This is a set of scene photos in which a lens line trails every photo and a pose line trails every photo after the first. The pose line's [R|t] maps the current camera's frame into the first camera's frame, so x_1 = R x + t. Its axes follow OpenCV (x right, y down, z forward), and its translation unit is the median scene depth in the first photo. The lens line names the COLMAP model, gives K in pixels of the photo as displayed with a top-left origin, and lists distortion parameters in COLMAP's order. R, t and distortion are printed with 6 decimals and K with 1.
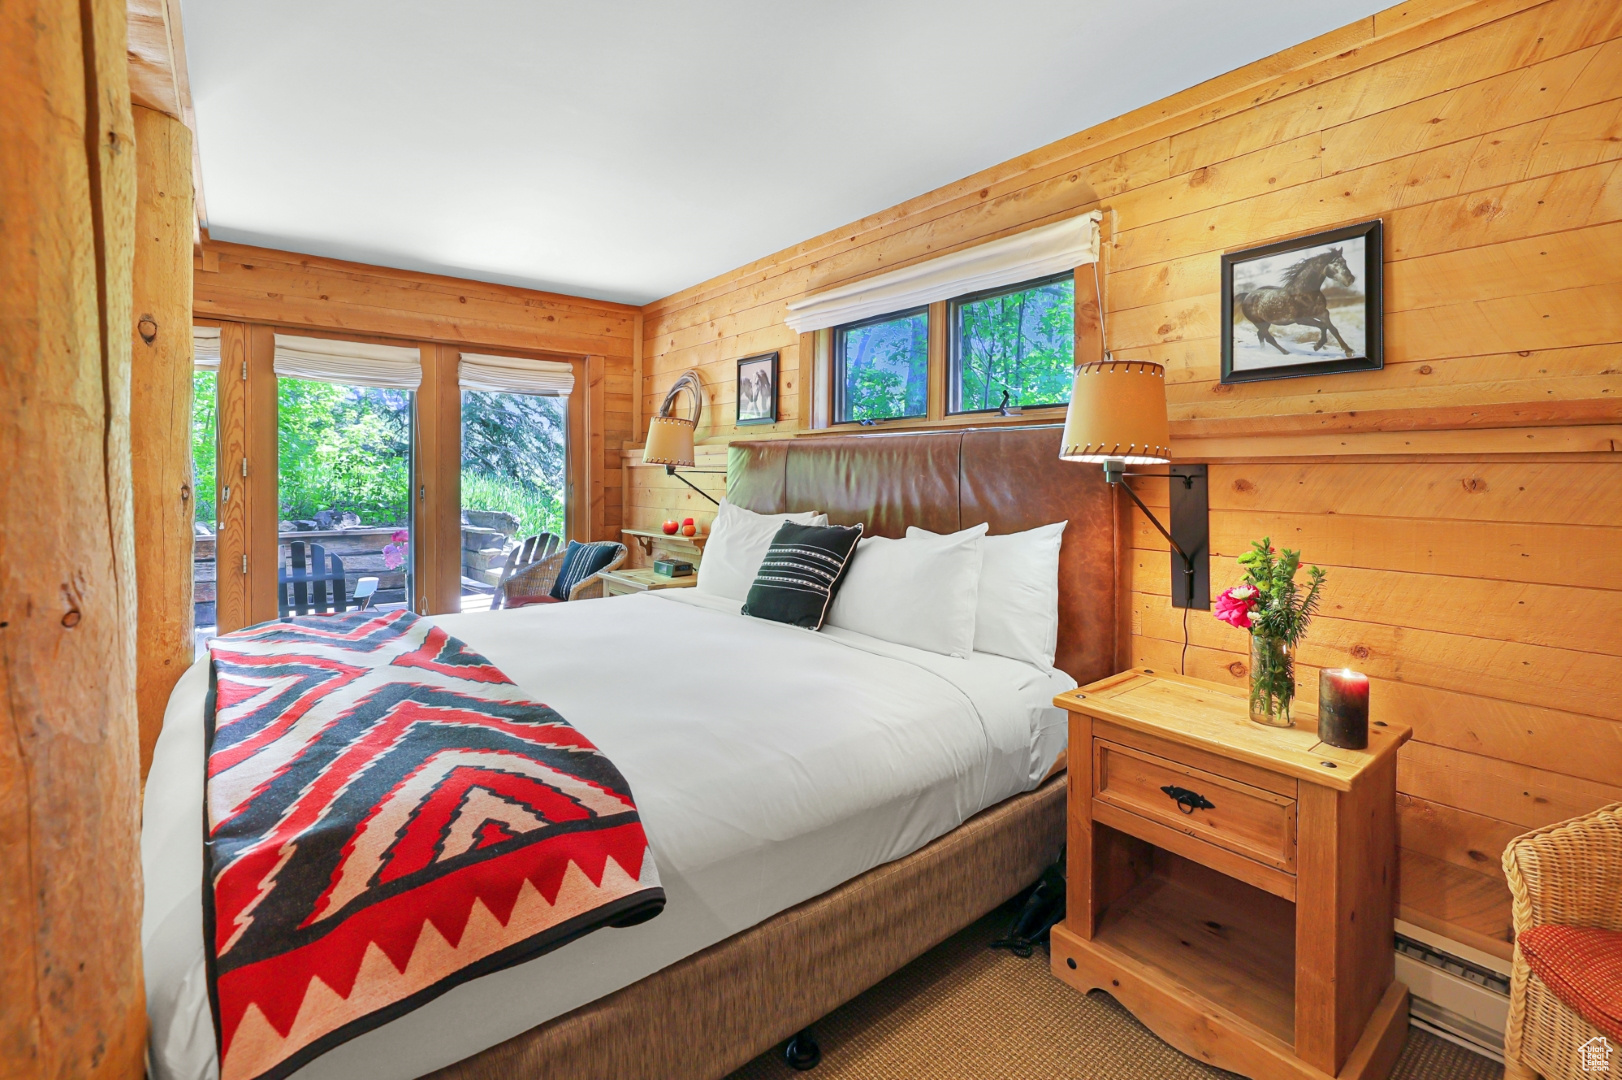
lens RADIAL K [[719.9, 0, 818.6], [0, 719.9, 469.3], [0, 0, 1]] dist [0.001098, 0.000491]
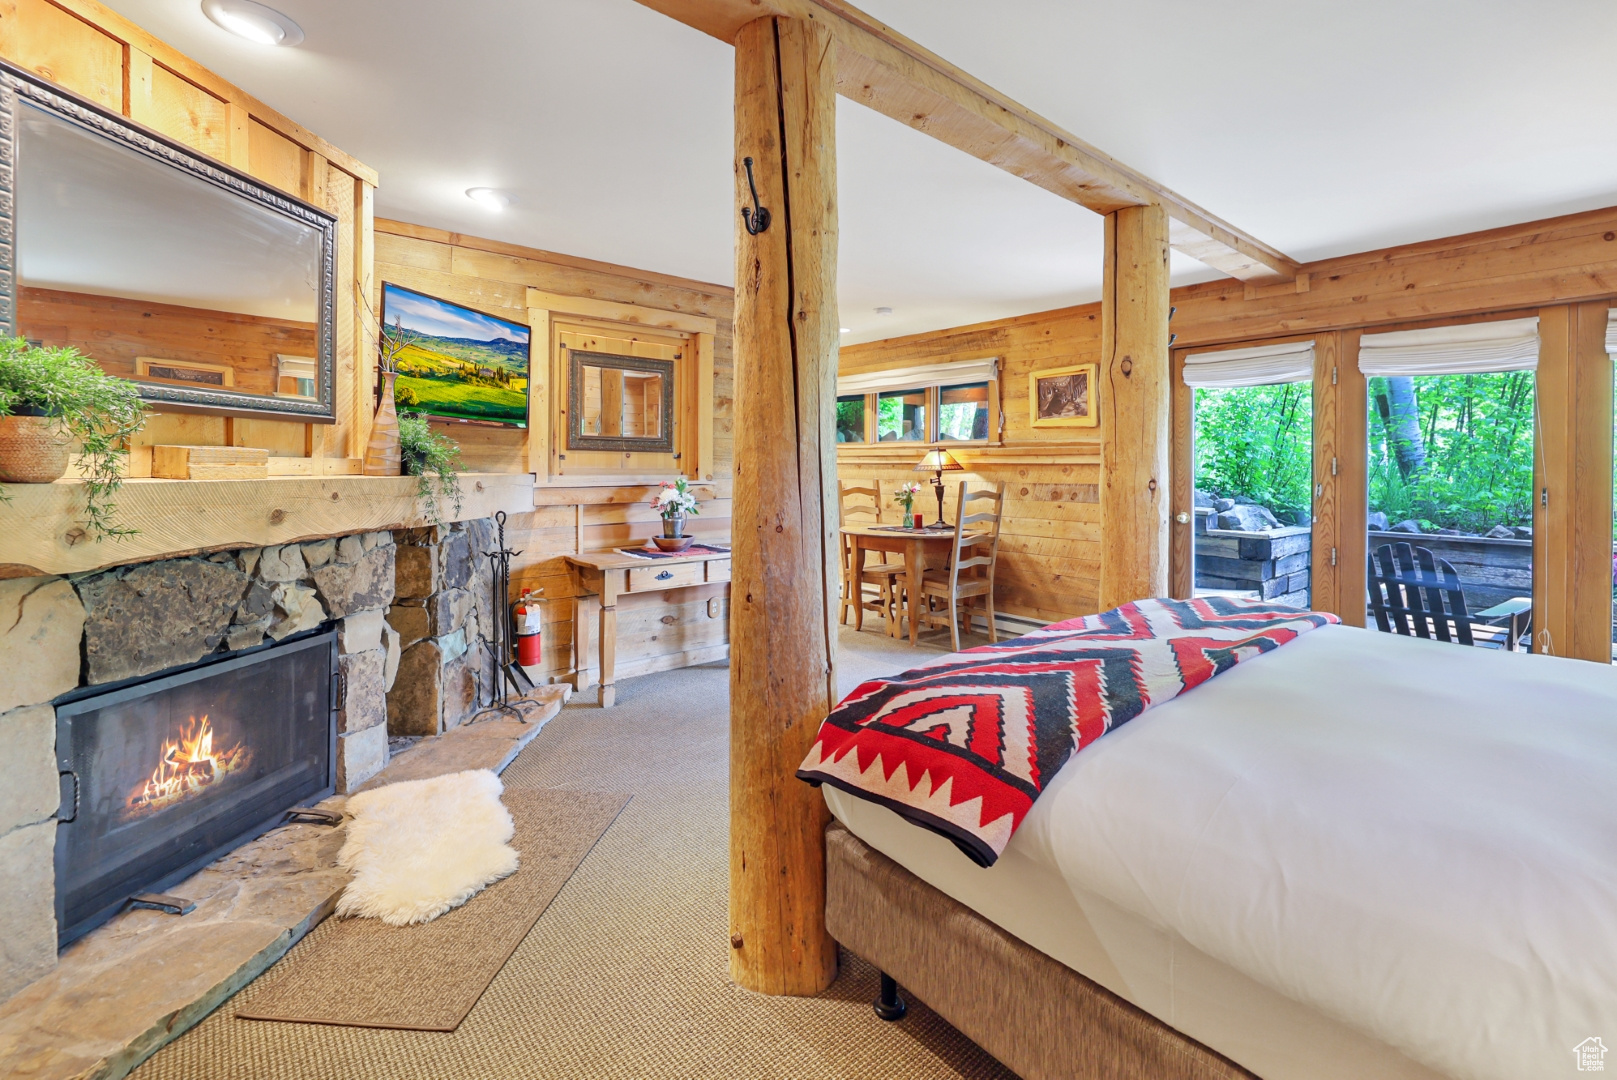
lens RADIAL K [[717.7, 0, 816.1], [0, 717.7, 469.5], [0, 0, 1]] dist [0.001098, 0.000491]
pose [[0.024498, 0.000563, -0.999700, 0.250282], [-0.001260, 0.999999, 0.000533, 0.002700], [0.999699, 0.001246, 0.024499, 0.205847]]
